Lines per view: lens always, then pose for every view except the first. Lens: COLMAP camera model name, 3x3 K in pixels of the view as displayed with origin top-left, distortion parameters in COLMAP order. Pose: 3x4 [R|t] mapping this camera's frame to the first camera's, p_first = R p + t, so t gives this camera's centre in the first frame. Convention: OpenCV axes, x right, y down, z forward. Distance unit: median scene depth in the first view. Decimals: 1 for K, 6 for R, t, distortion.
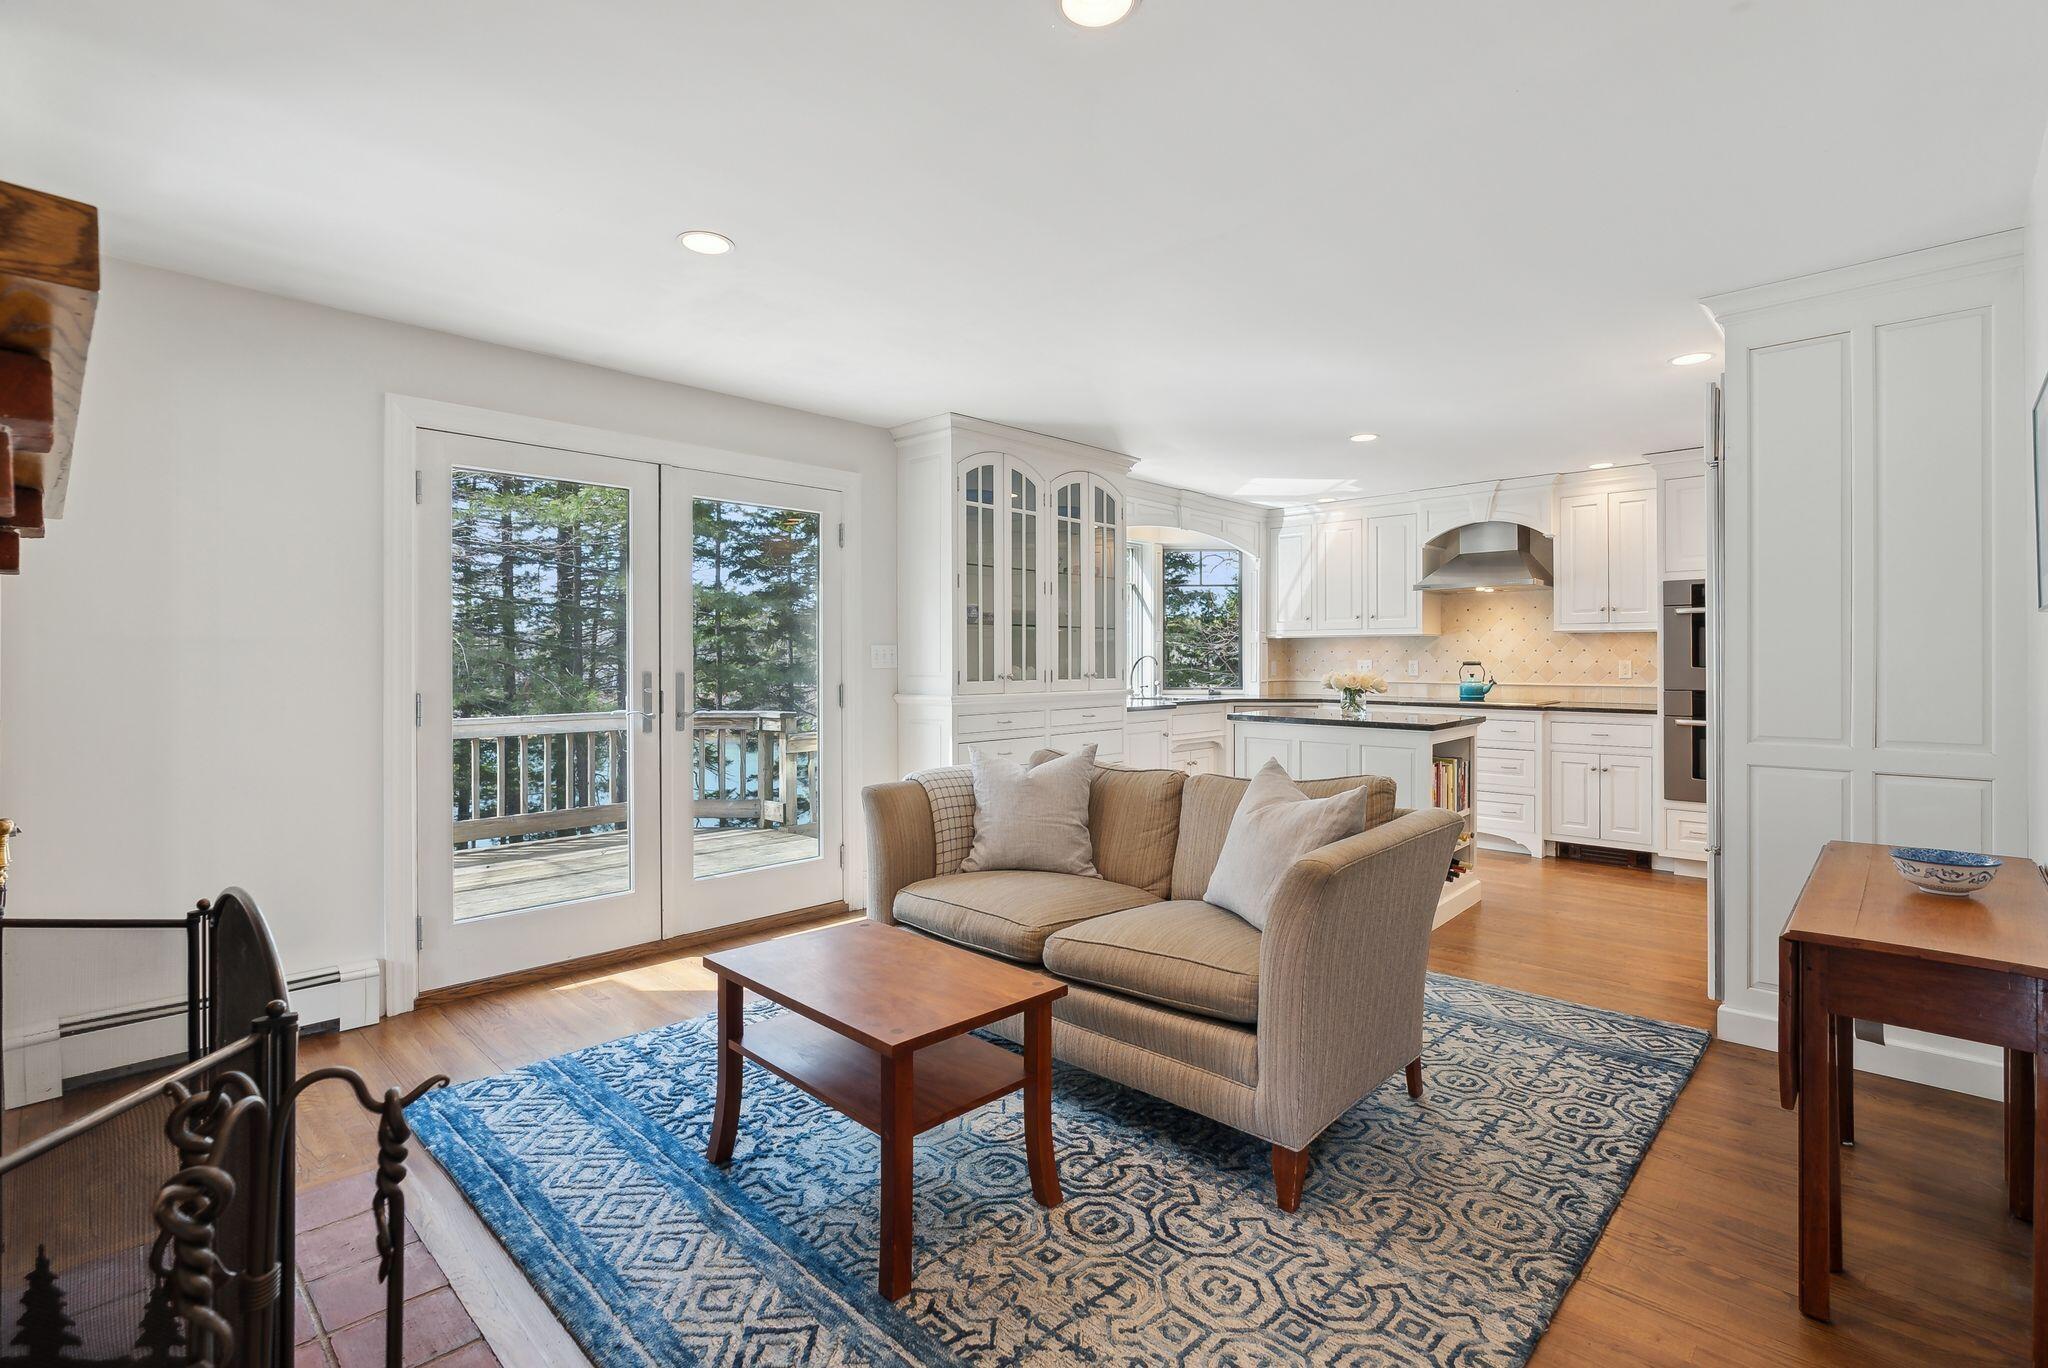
lens RADIAL K [[937.2, 0, 1026.6], [0, 937.2, 659.8], [0, 0, 1]] dist [-0.013429, -0.000076]
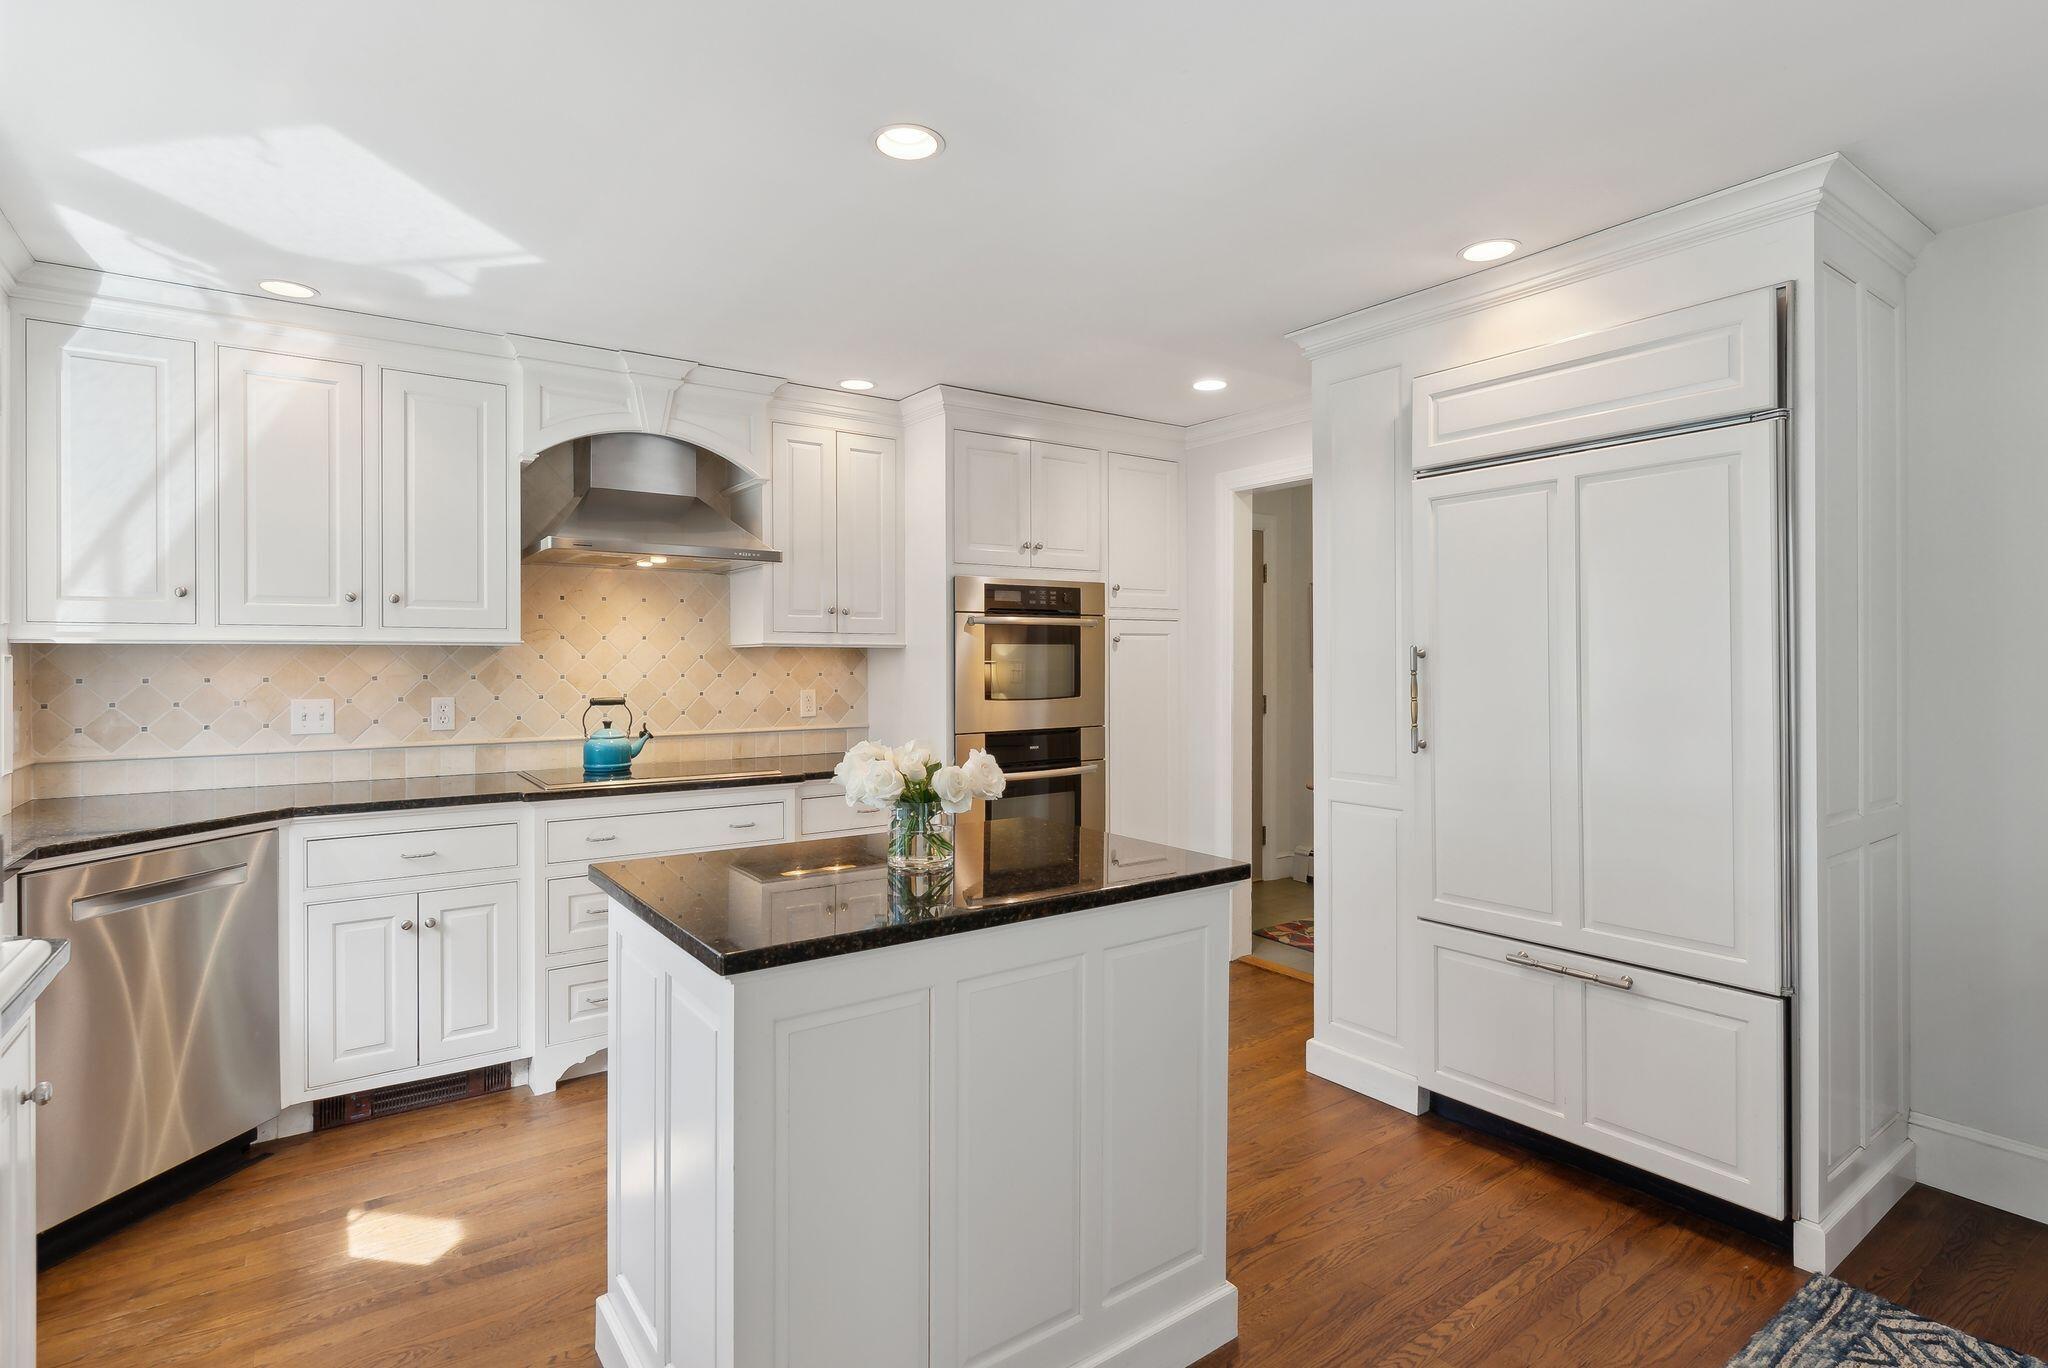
lens RADIAL K [[1011.0, 0, 1028.9], [0, 1011.0, 663.5], [0, 0, 1]] dist [-0.013592, 0.004003]
pose [[0.185361, -0.002337, 0.982668, -0.033893], [0.004686, 0.999988, 0.001495, -0.018817], [-0.982659, 0.004328, 0.185370, 0.735763]]
